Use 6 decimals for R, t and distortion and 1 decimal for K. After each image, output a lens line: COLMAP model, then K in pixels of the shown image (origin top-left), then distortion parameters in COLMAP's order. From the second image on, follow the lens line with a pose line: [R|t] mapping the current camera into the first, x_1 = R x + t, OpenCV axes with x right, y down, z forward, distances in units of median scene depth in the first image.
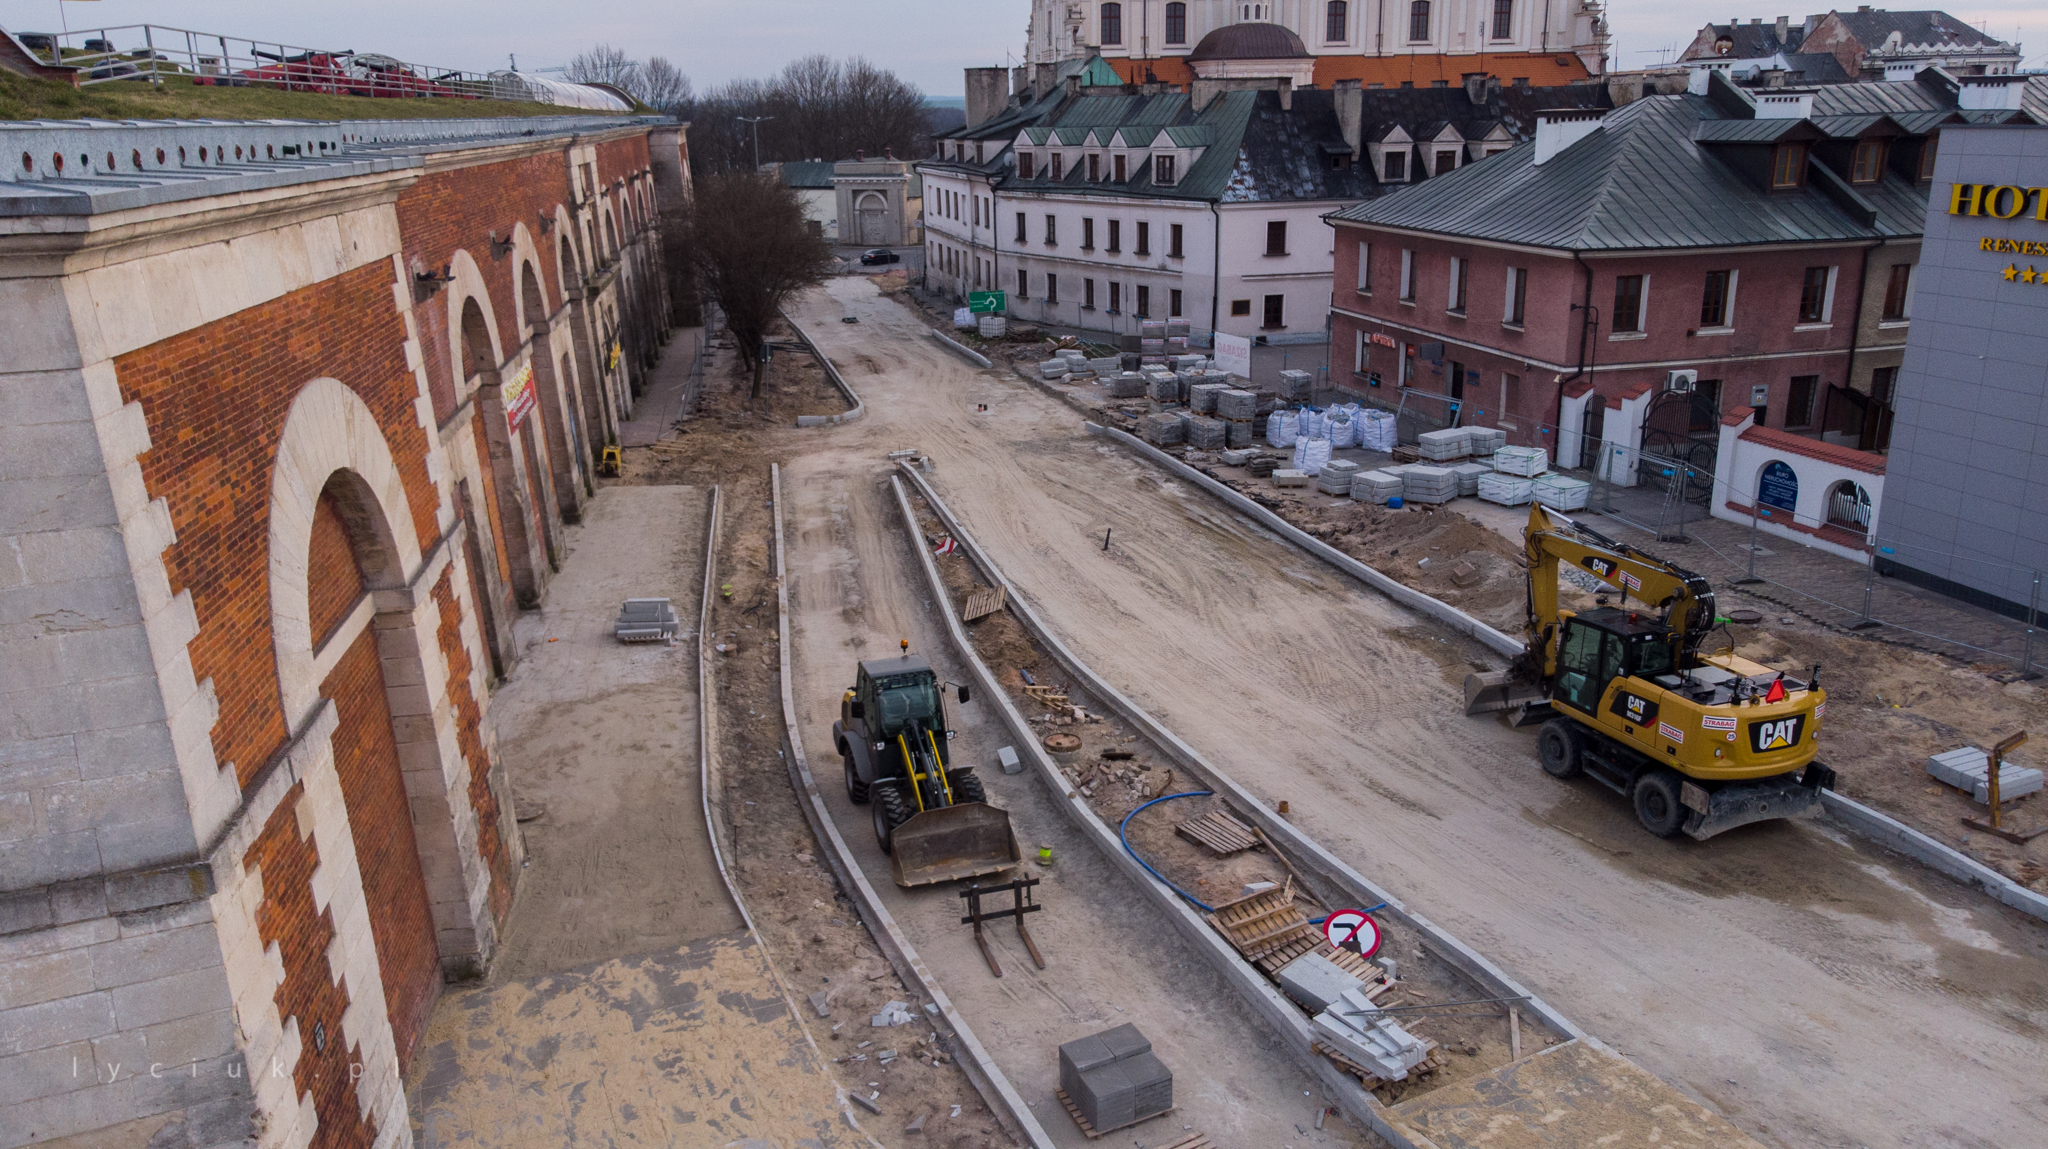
lens RADIAL K [[1481.2, 0, 1024.0], [0, 1481.2, 574.5], [0, 0, 1]] dist [-0.007111, -0.002199]
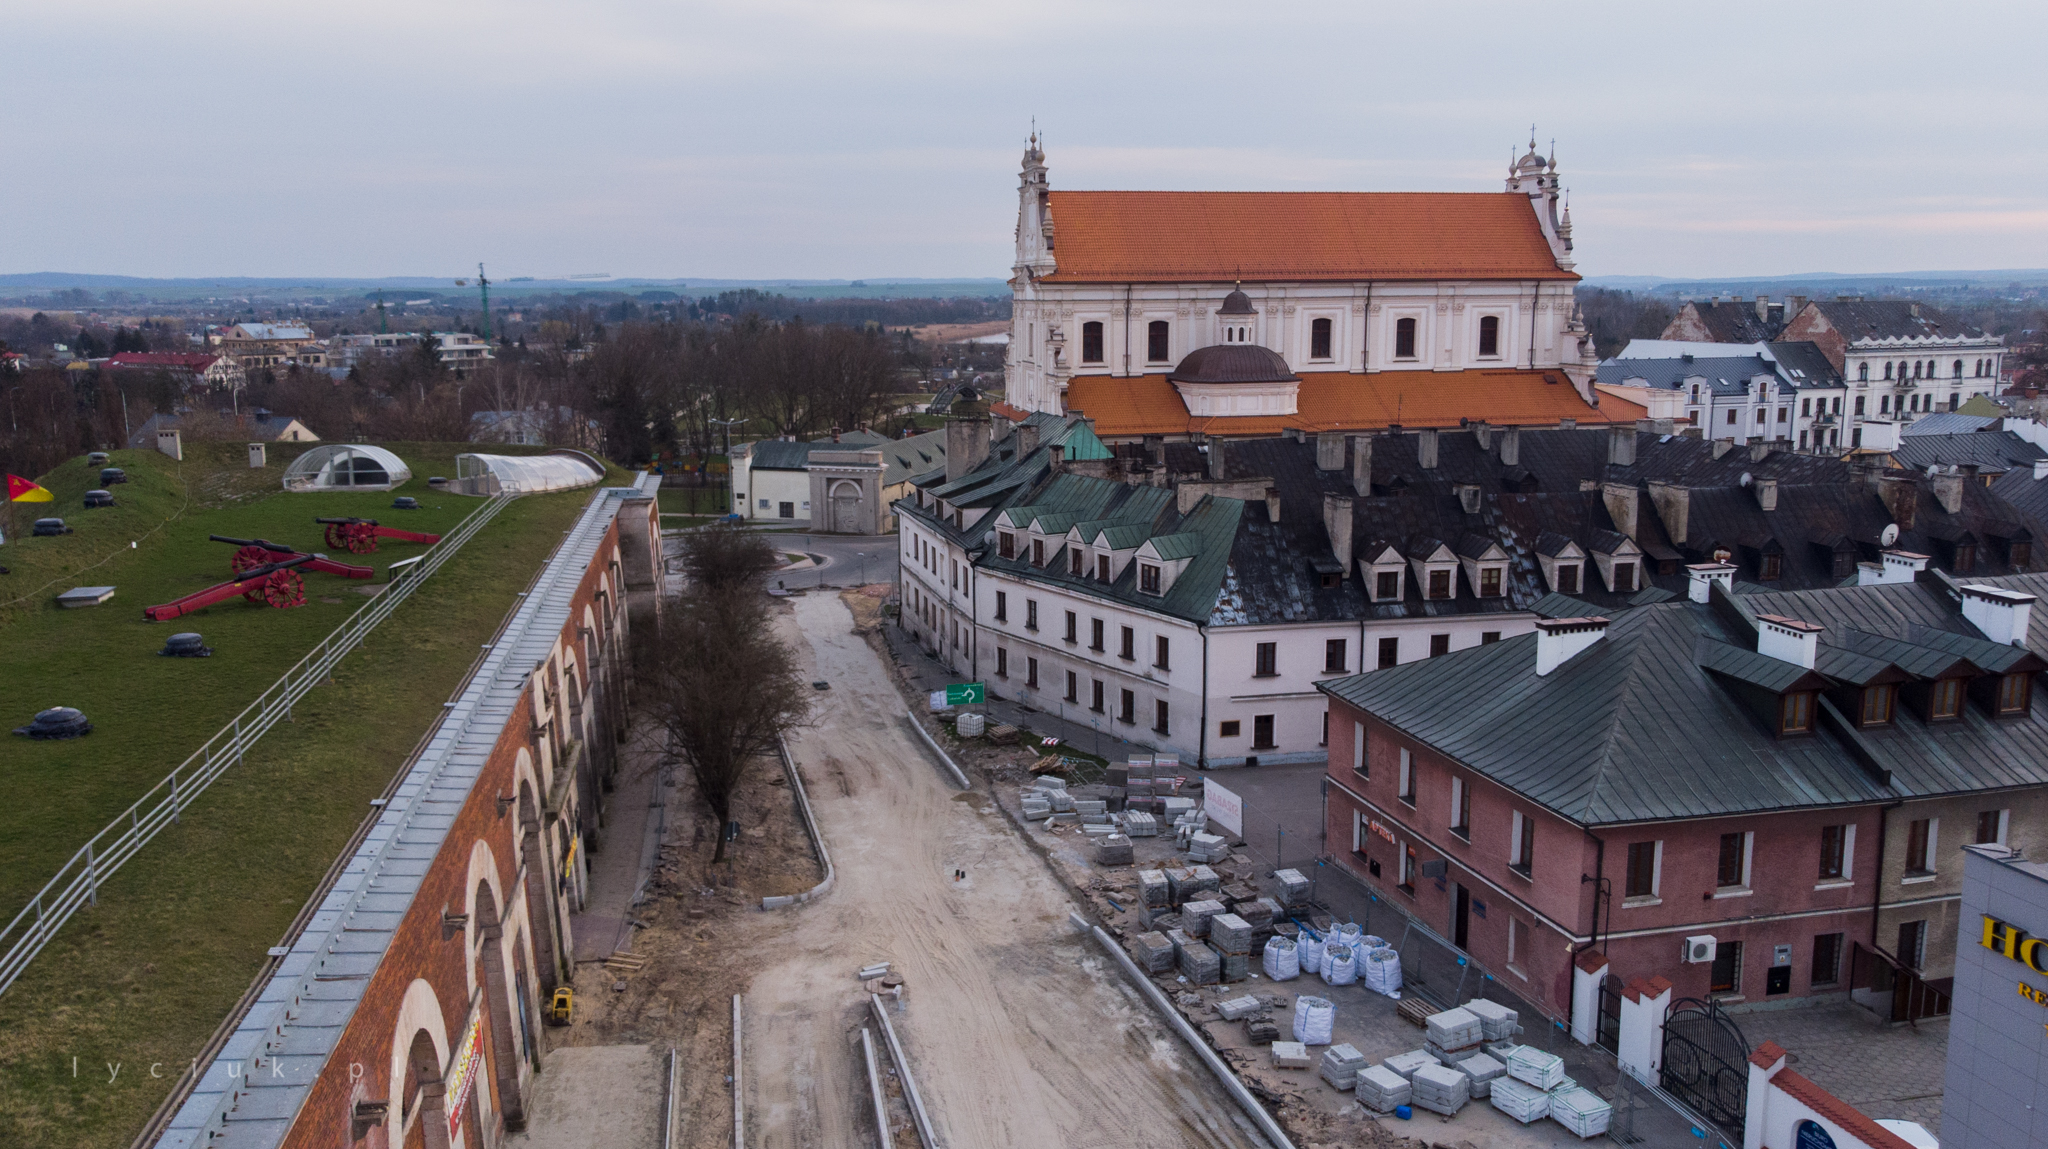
lens RADIAL K [[1548.0, 0, 1024.0], [0, 1548.0, 574.5], [0, 0, 1]] dist [-0.006774, -0.002768]
pose [[0.999811, 0.010911, 0.016099, -0.004651], [-0.008531, 0.989953, -0.141138, -0.149417], [-0.017477, 0.140974, 0.989859, -0.003893]]
